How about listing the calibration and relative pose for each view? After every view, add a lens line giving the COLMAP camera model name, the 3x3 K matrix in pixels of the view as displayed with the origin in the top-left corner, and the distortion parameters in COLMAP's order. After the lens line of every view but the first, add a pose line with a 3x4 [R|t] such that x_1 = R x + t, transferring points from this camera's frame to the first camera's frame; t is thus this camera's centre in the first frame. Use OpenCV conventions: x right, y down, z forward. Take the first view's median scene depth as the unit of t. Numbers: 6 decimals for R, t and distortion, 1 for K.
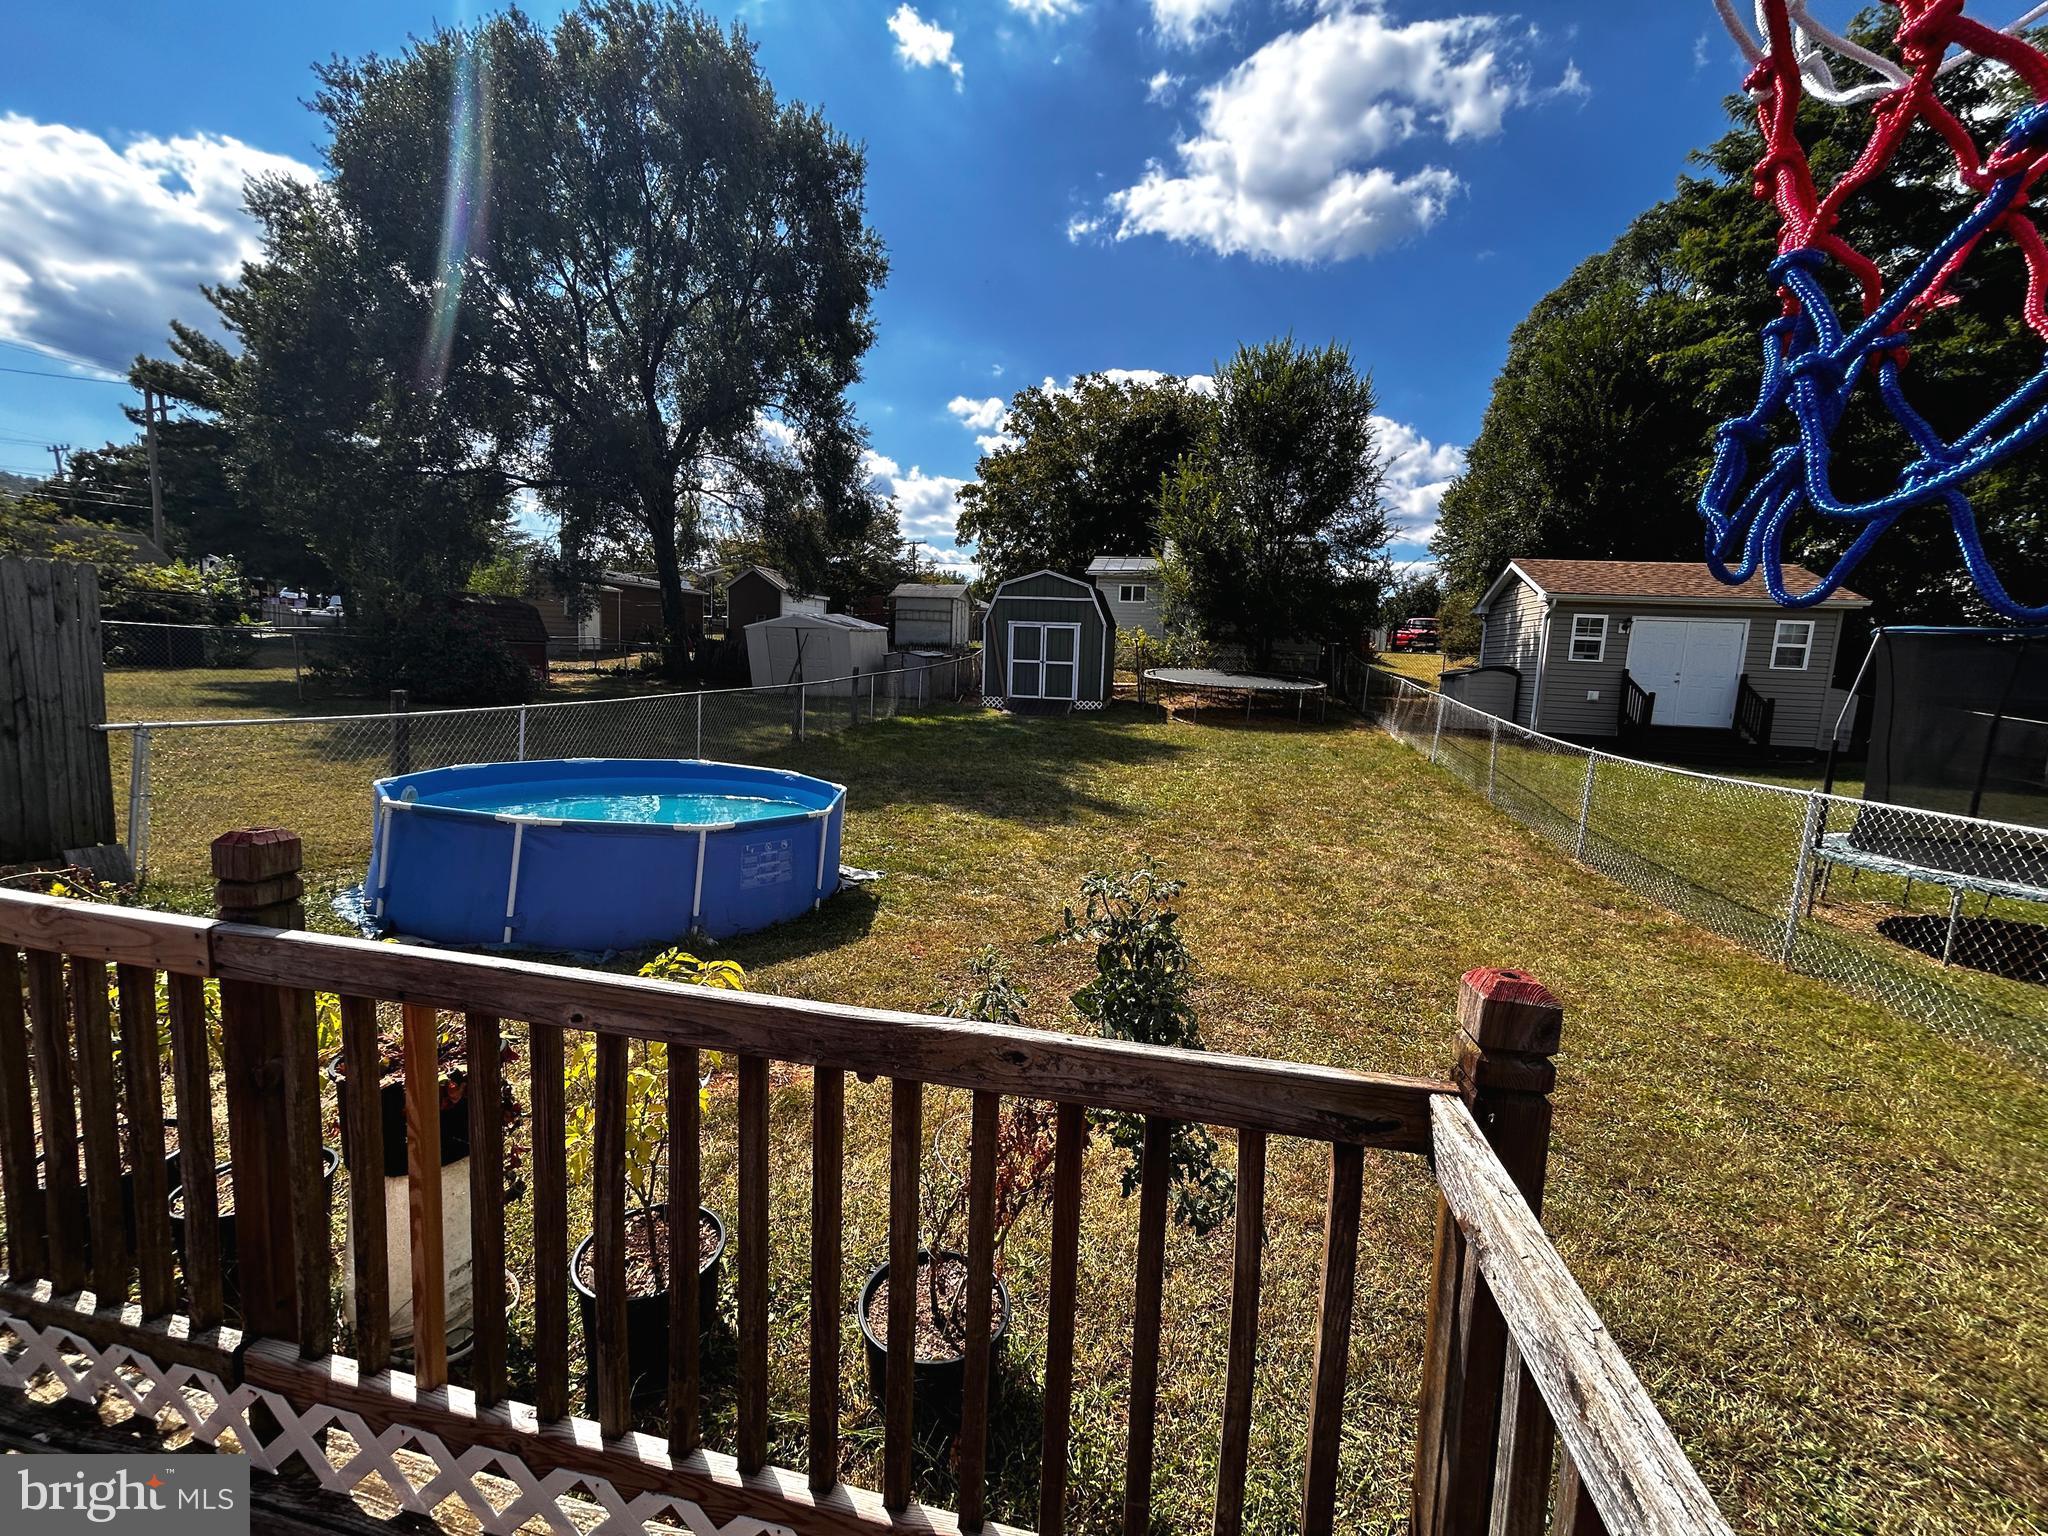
lens RADIAL K [[826.9, 0, 1024.0], [0, 826.9, 768.0], [0, 0, 1]] dist [0.008551, -0.002803]
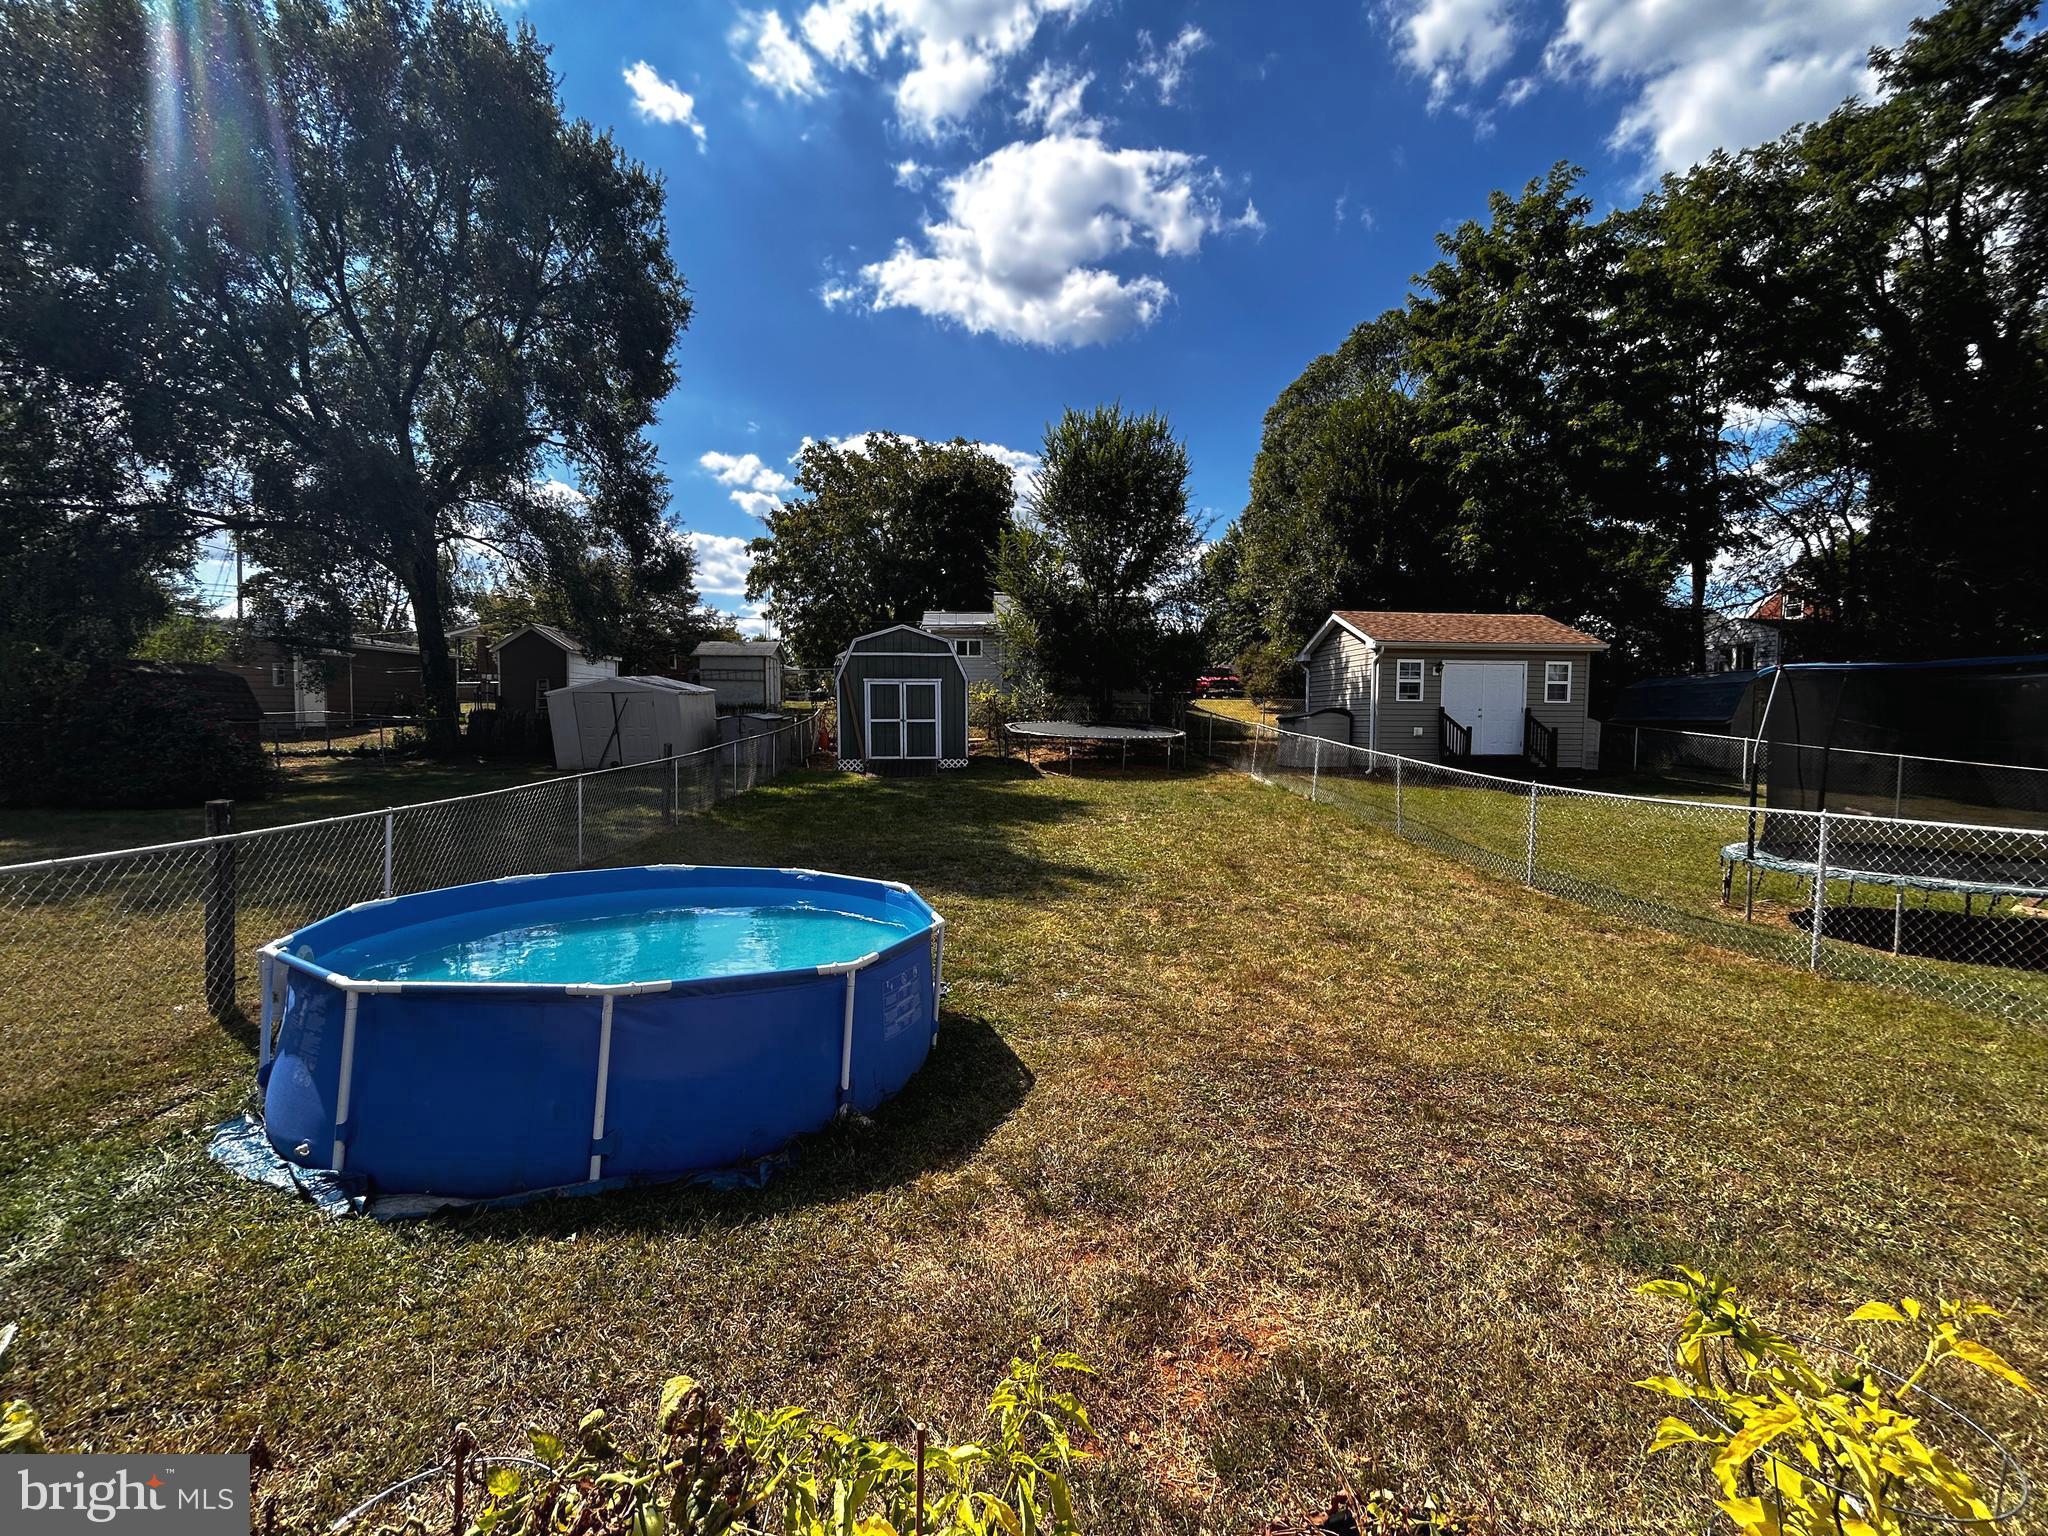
lens RADIAL K [[826.9, 0, 1024.0], [0, 826.9, 768.0], [0, 0, 1]] dist [0.008551, -0.002803]
pose [[0.963626, -0.053782, 0.261788, -0.071028], [0.070695, 0.995946, -0.055617, -0.008507], [-0.257736, 0.072101, 0.963521, 0.041081]]
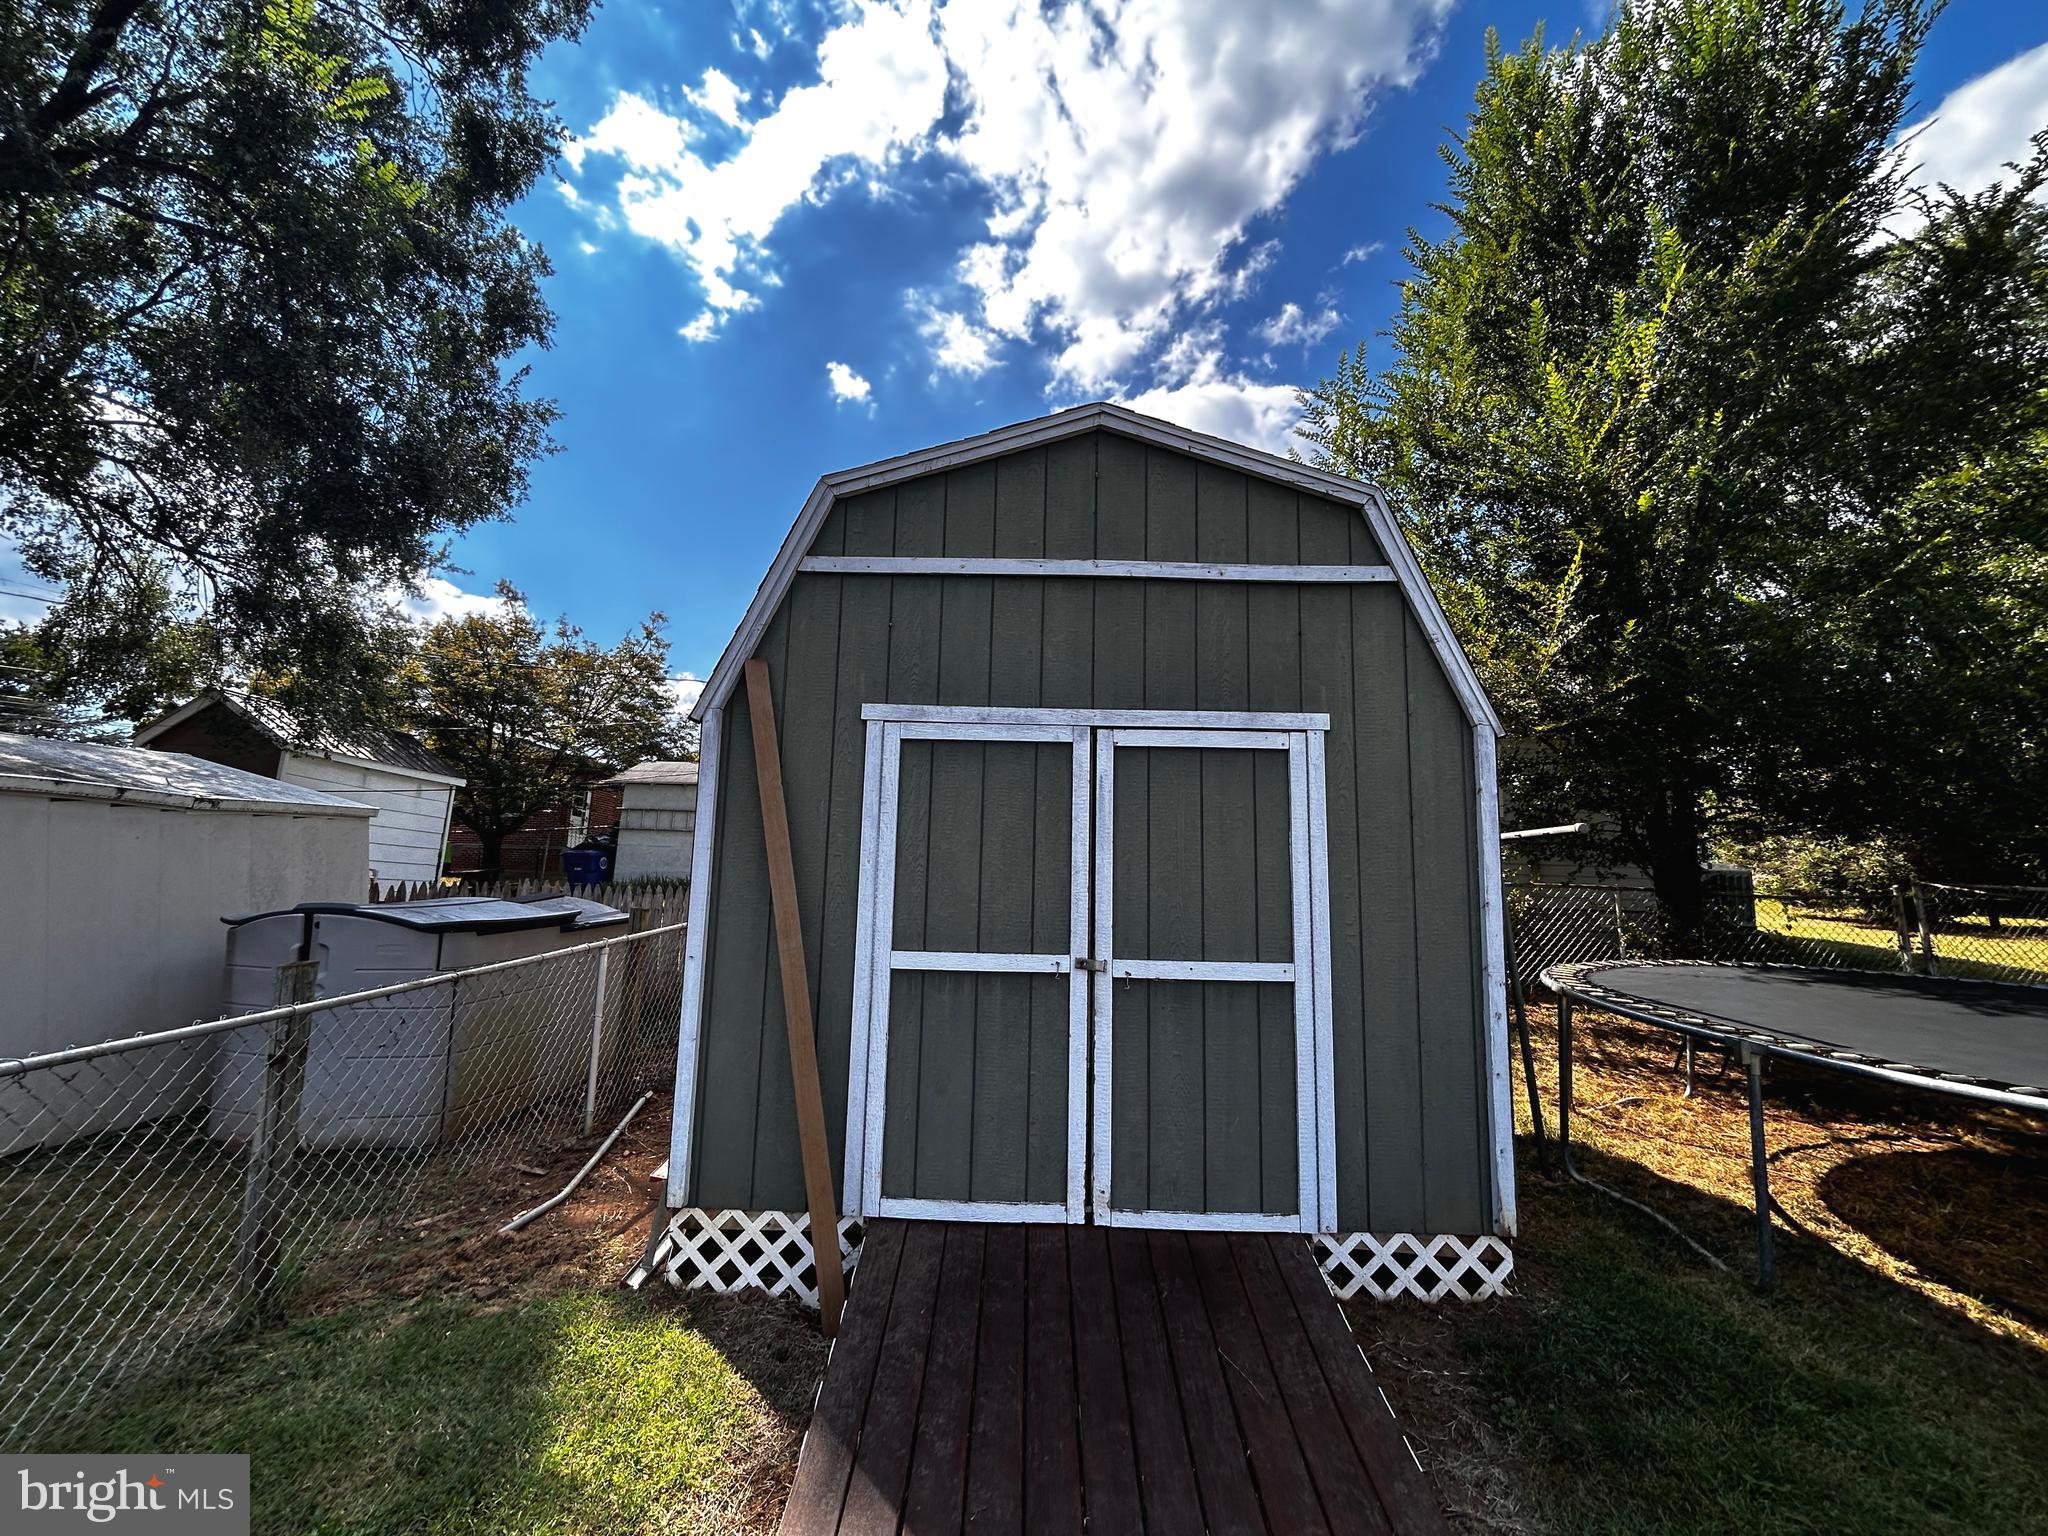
lens RADIAL K [[826.9, 0, 1024.0], [0, 826.9, 768.0], [0, 0, 1]] dist [0.008551, -0.002803]
pose [[0.994833, 0.004237, 0.101438, -0.003615], [0.024648, 0.959159, -0.281792, -0.090212], [-0.098489, 0.282836, 0.954098, 0.634411]]
